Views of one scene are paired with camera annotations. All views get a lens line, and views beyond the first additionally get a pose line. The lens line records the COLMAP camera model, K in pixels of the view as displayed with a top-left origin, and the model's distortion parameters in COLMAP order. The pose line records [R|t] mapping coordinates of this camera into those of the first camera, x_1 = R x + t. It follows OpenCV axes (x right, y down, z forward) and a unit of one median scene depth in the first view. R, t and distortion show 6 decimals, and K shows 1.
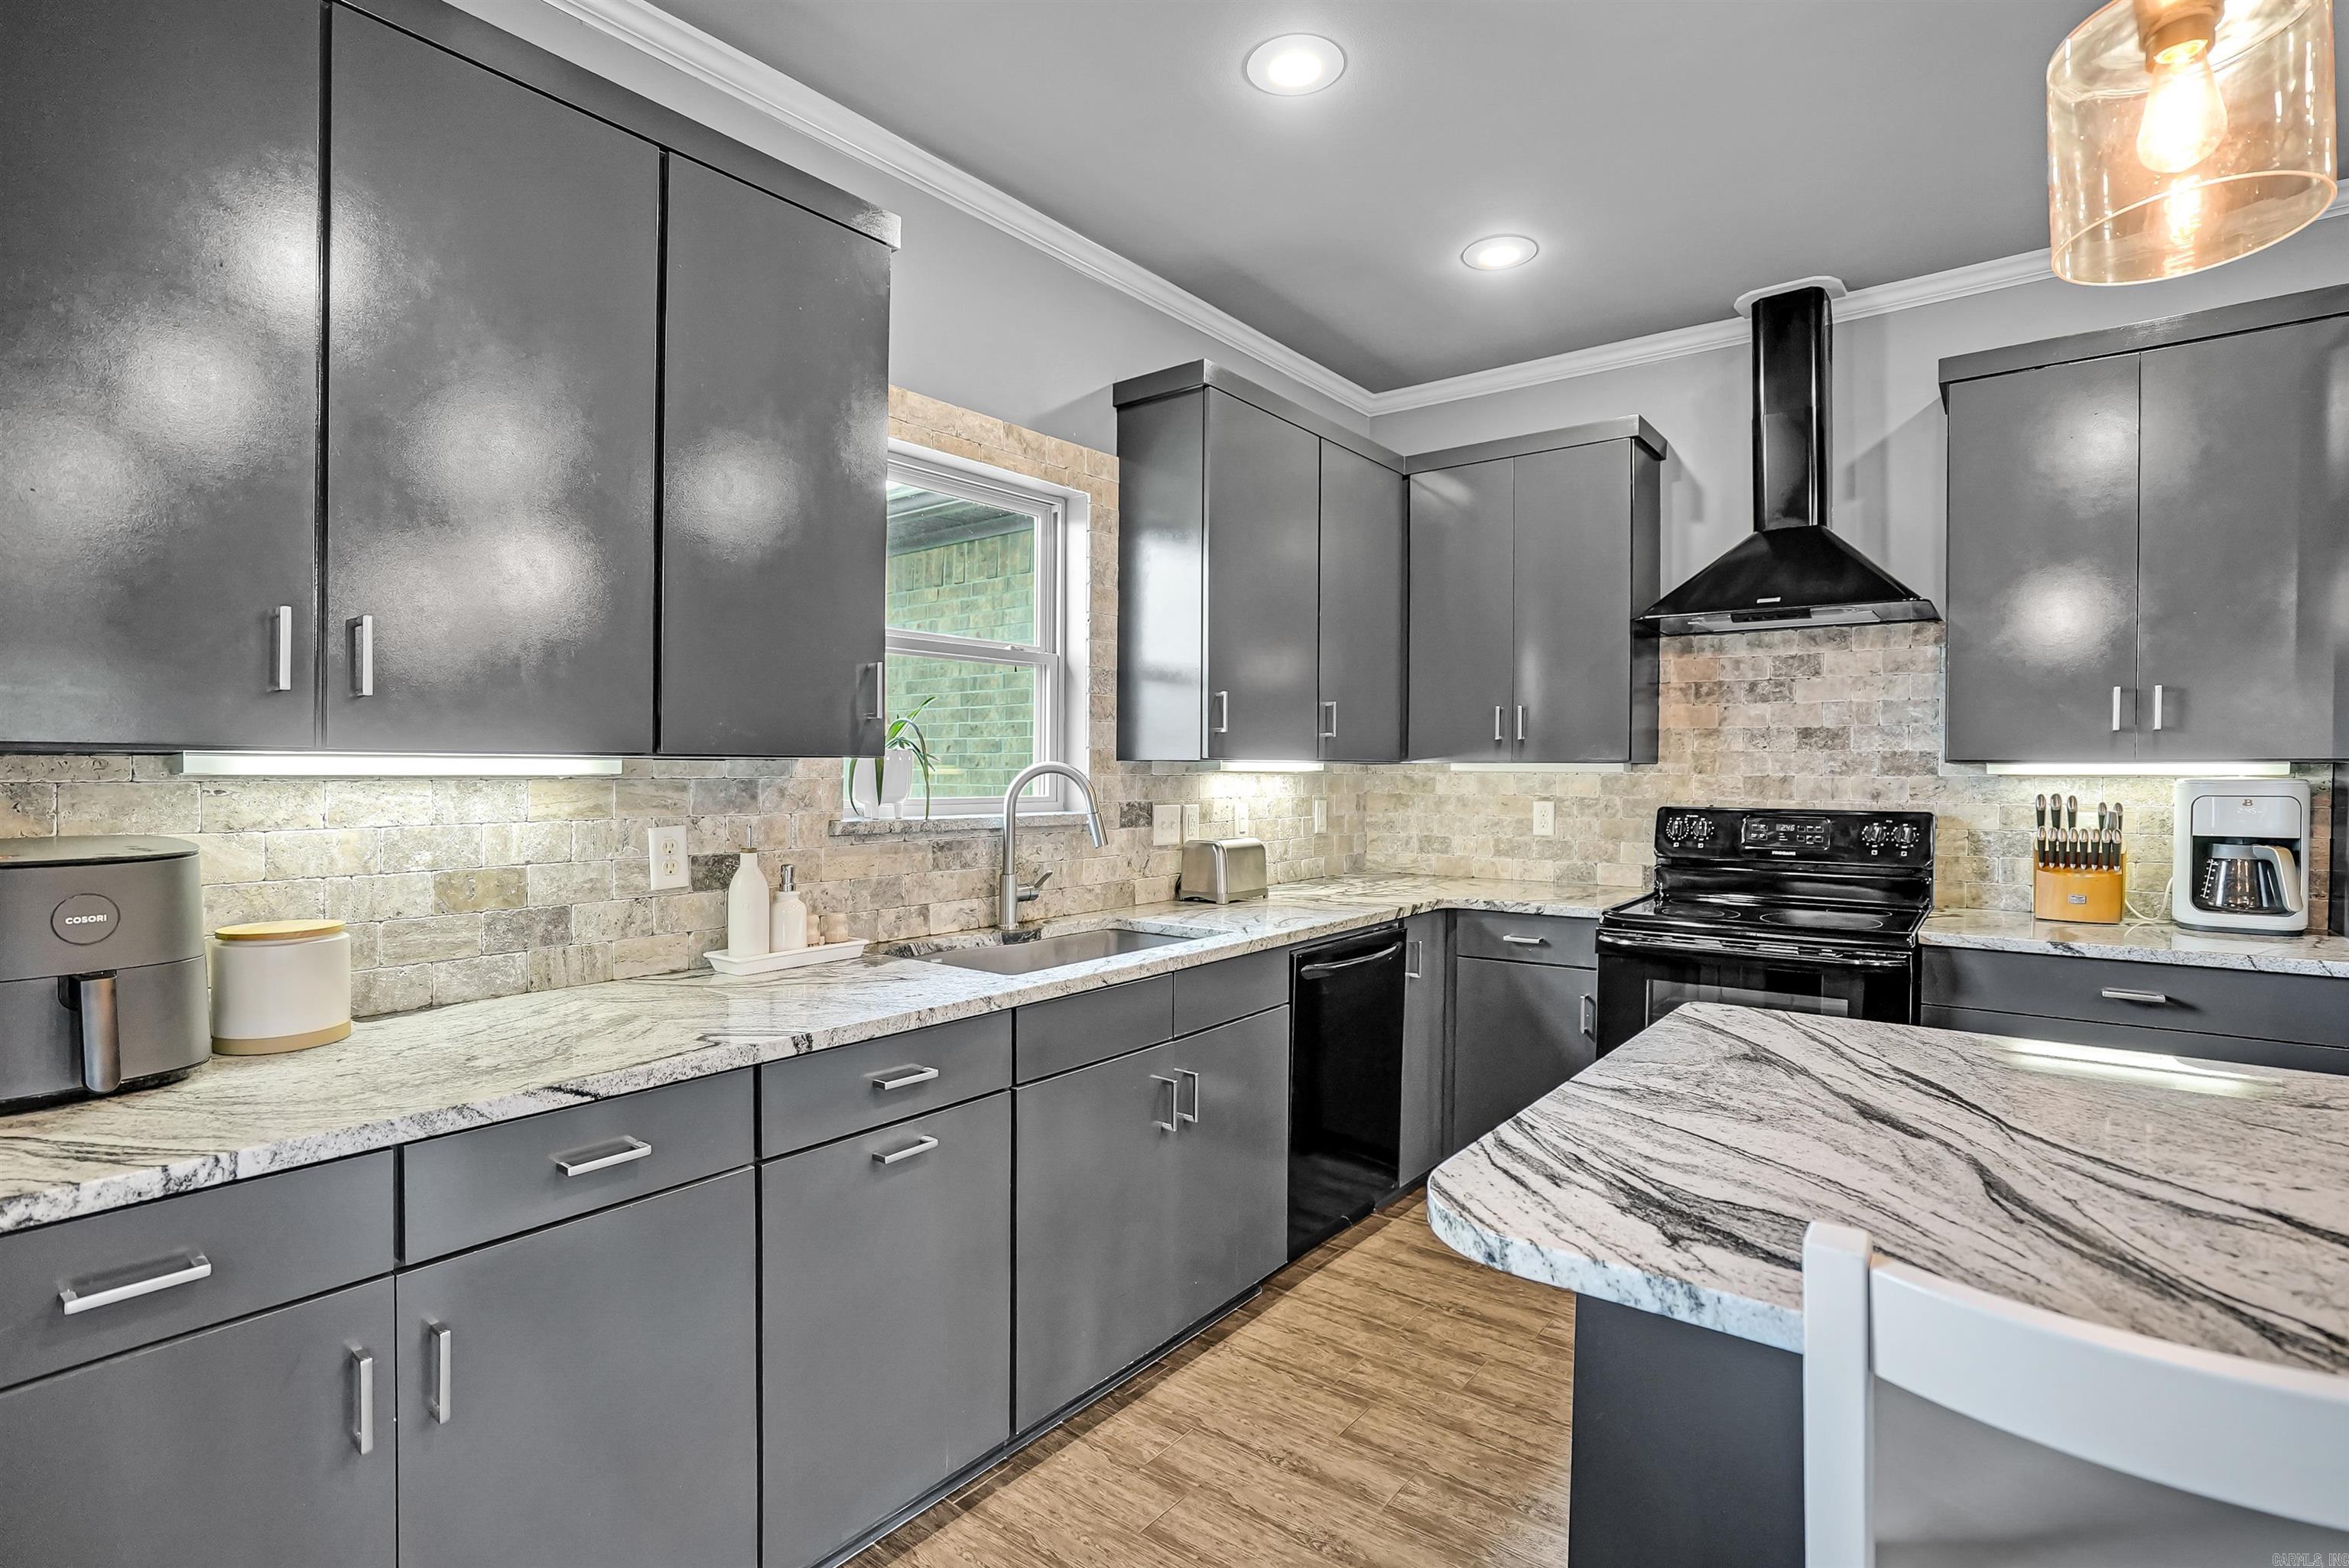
lens RADIAL K [[1102.1, 0, 1181.5], [0, 1102.1, 793.6], [0, 0, 1]] dist [-0.057395, 0.018309]
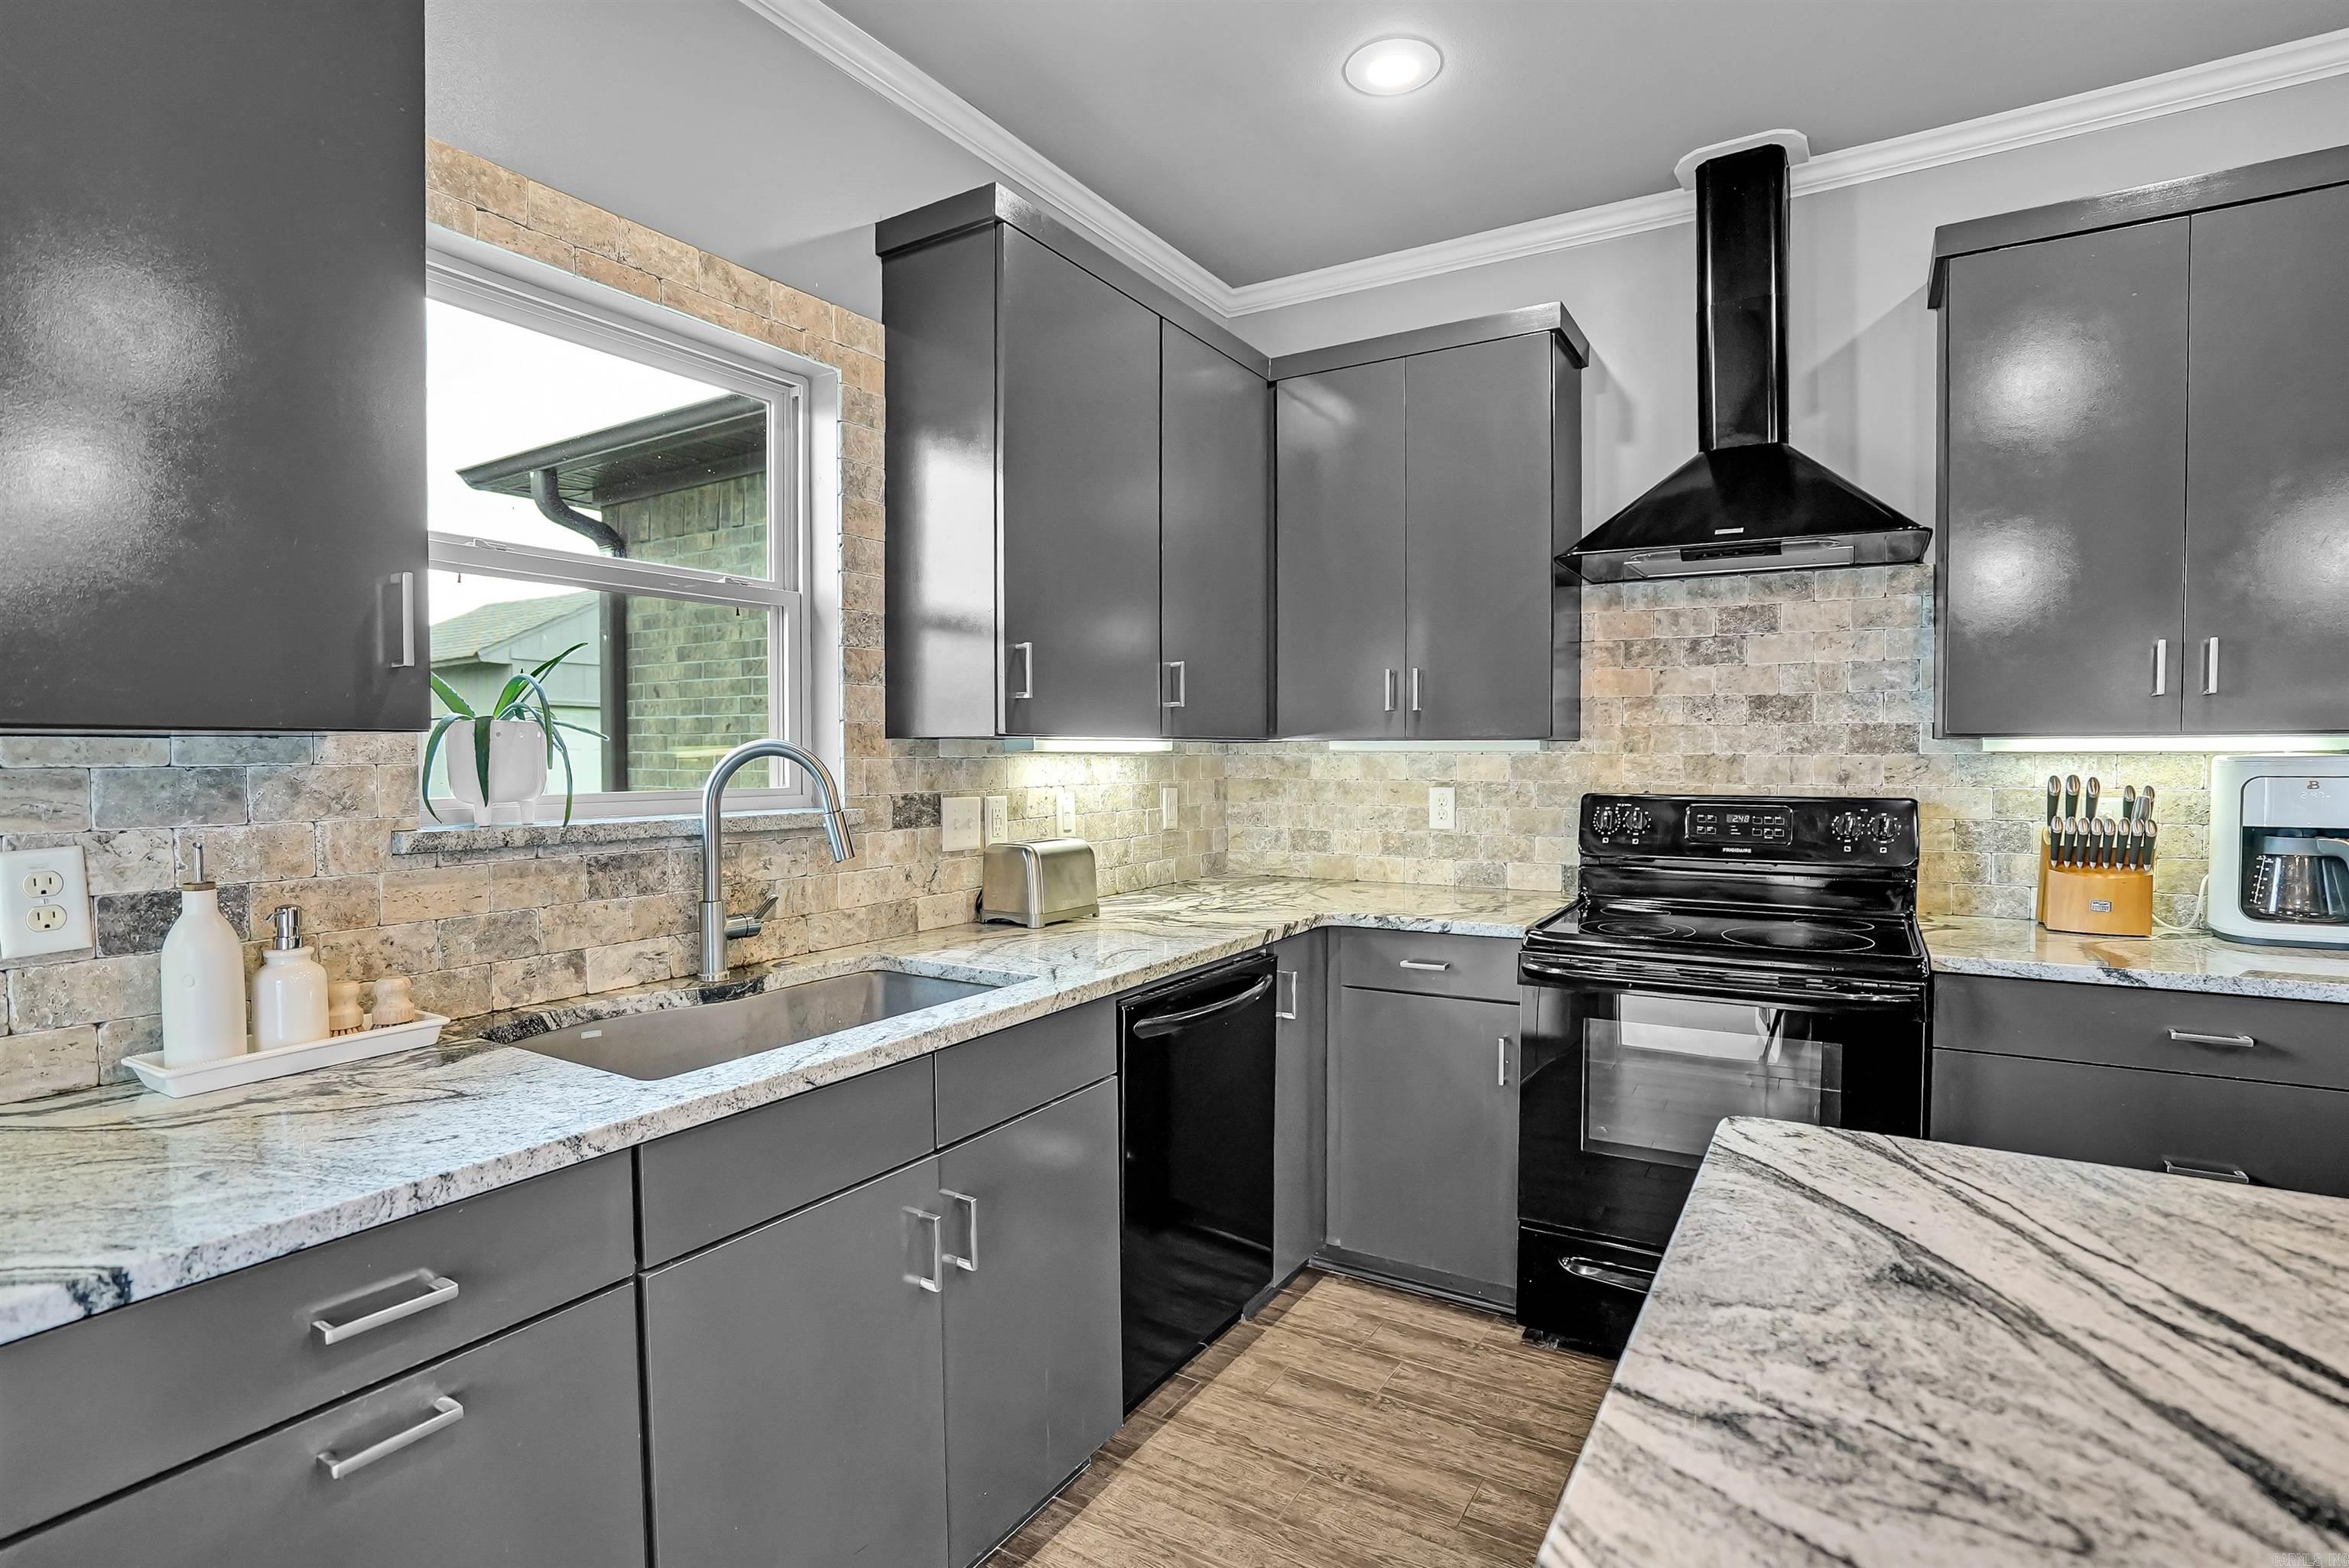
lens RADIAL K [[1102.1, 0, 1172.9], [0, 1102.1, 798.5], [0, 0, 1]] dist [-0.057395, 0.018309]
pose [[0.994167, -0.009710, 0.107409, 0.051875], [0.007641, 0.999777, 0.019665, -0.002754], [-0.107576, -0.018729, 0.994020, 0.249338]]
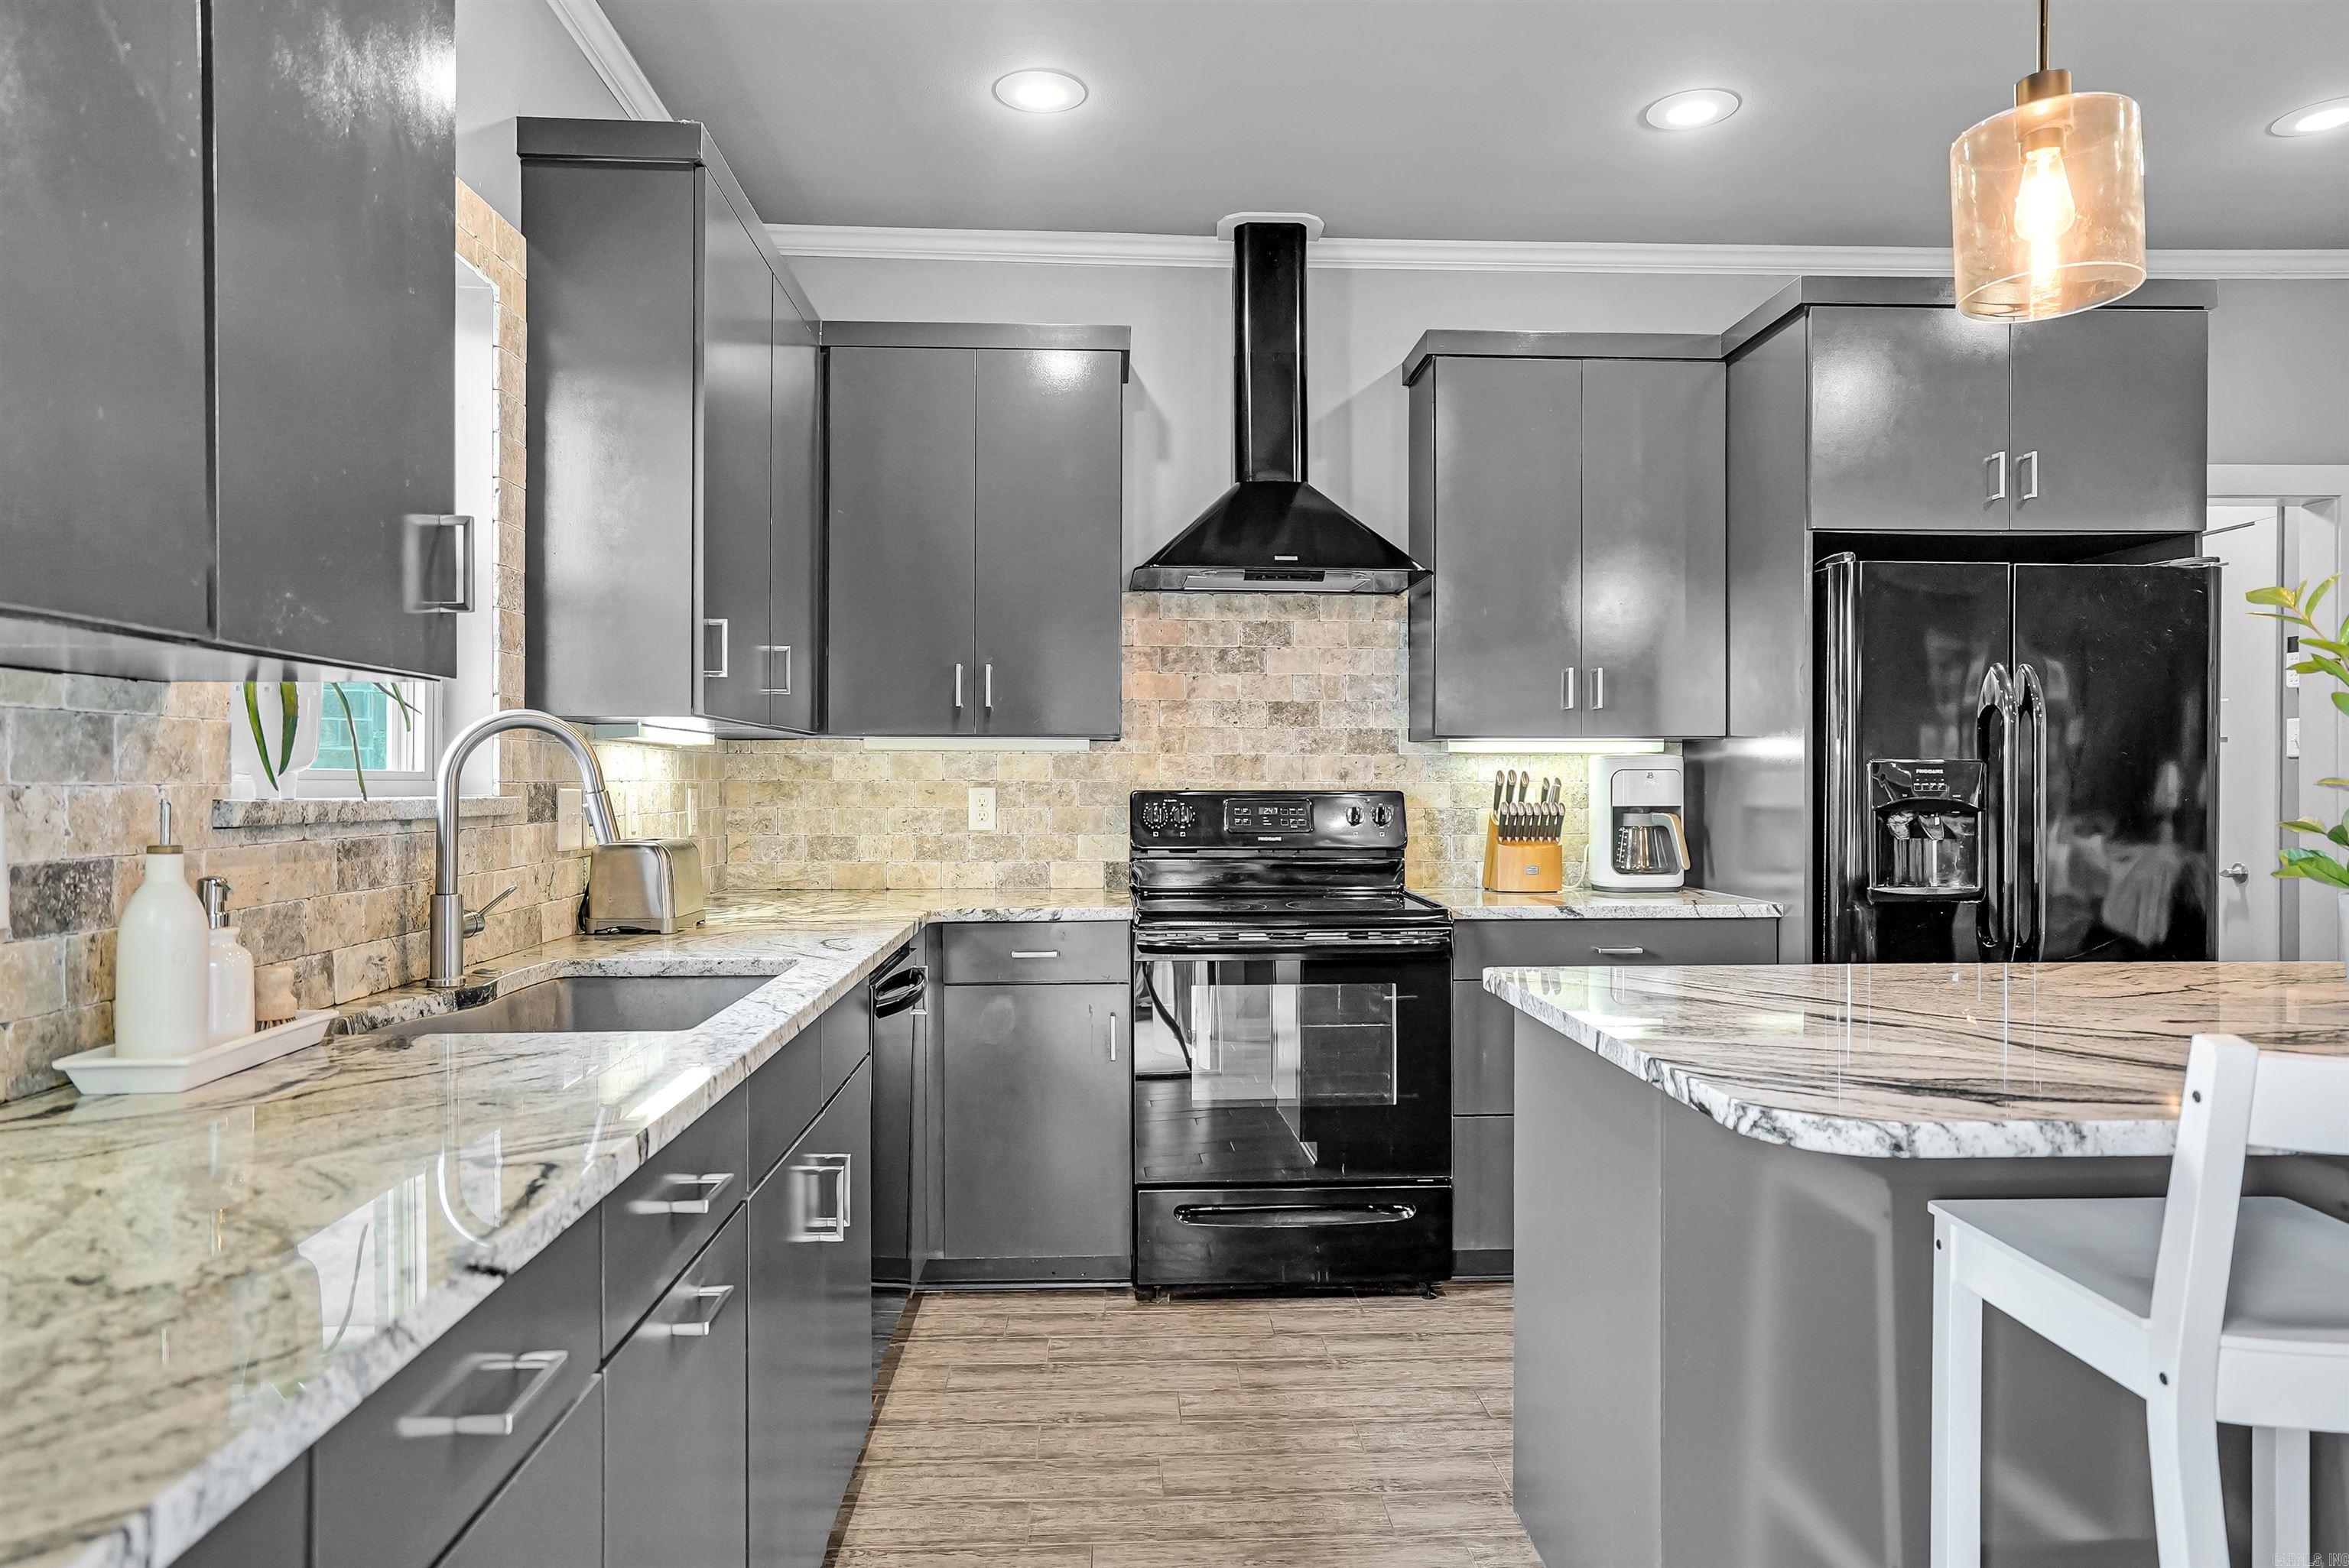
lens RADIAL K [[1505.4, 0, 1168.7], [0, 1505.4, 793.0], [0, 0, 1]] dist [-0.003208, 0.009473]
pose [[0.758051, -0.006023, 0.652168, -0.344999], [0.013640, 0.999885, -0.006621, 0.024986], [-0.652053, 0.013915, 0.758046, 0.103268]]
